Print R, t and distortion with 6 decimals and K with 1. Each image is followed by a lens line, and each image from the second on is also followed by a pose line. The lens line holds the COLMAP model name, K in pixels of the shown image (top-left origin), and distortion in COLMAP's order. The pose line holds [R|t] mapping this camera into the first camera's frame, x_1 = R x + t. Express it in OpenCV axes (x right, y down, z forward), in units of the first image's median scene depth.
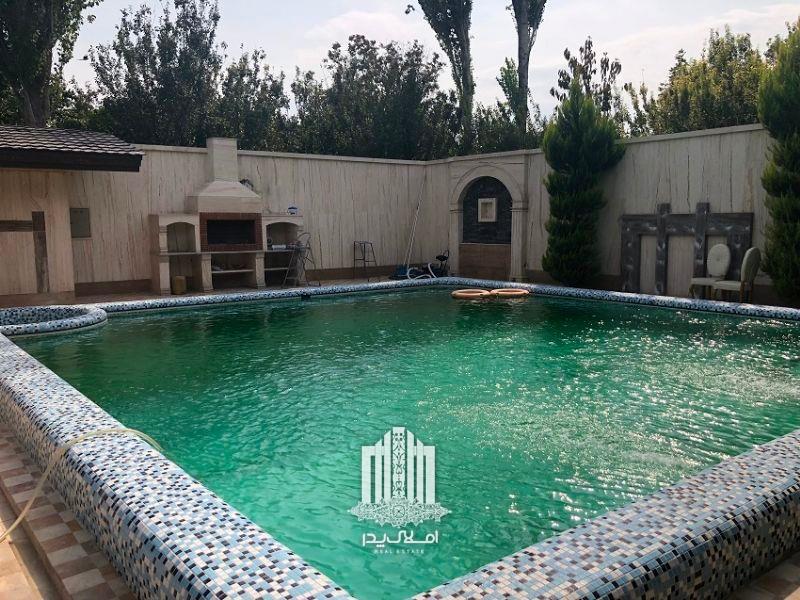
lens RADIAL K [[660.8, 0, 400.0], [0, 660.8, 300.0], [0, 0, 1]] dist [0.003231, 0.002093]
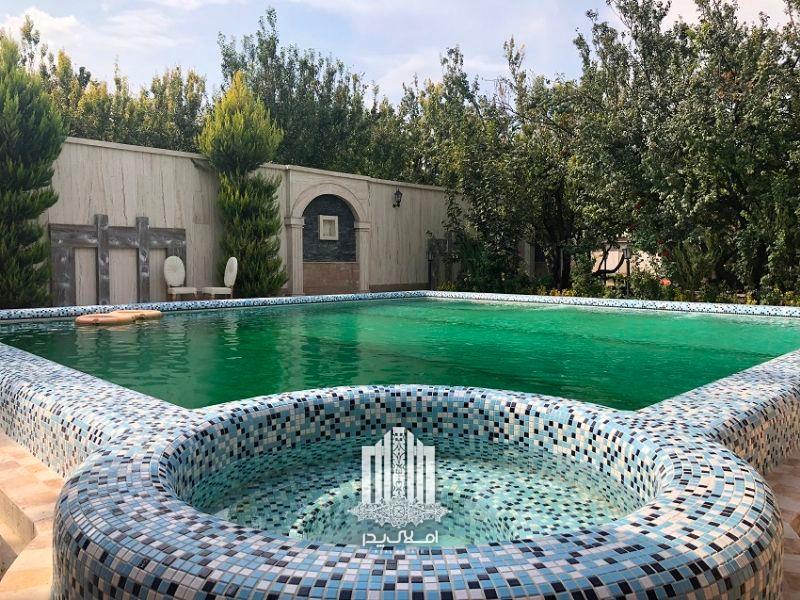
lens RADIAL K [[660.8, 0, 400.0], [0, 660.8, 300.0], [0, 0, 1]] dist [0.003231, 0.002093]
pose [[-0.126713, -0.083984, 0.988378, -0.602960], [0.085972, 0.991730, 0.095291, -0.080743], [-0.988207, 0.097047, -0.118445, 0.721484]]
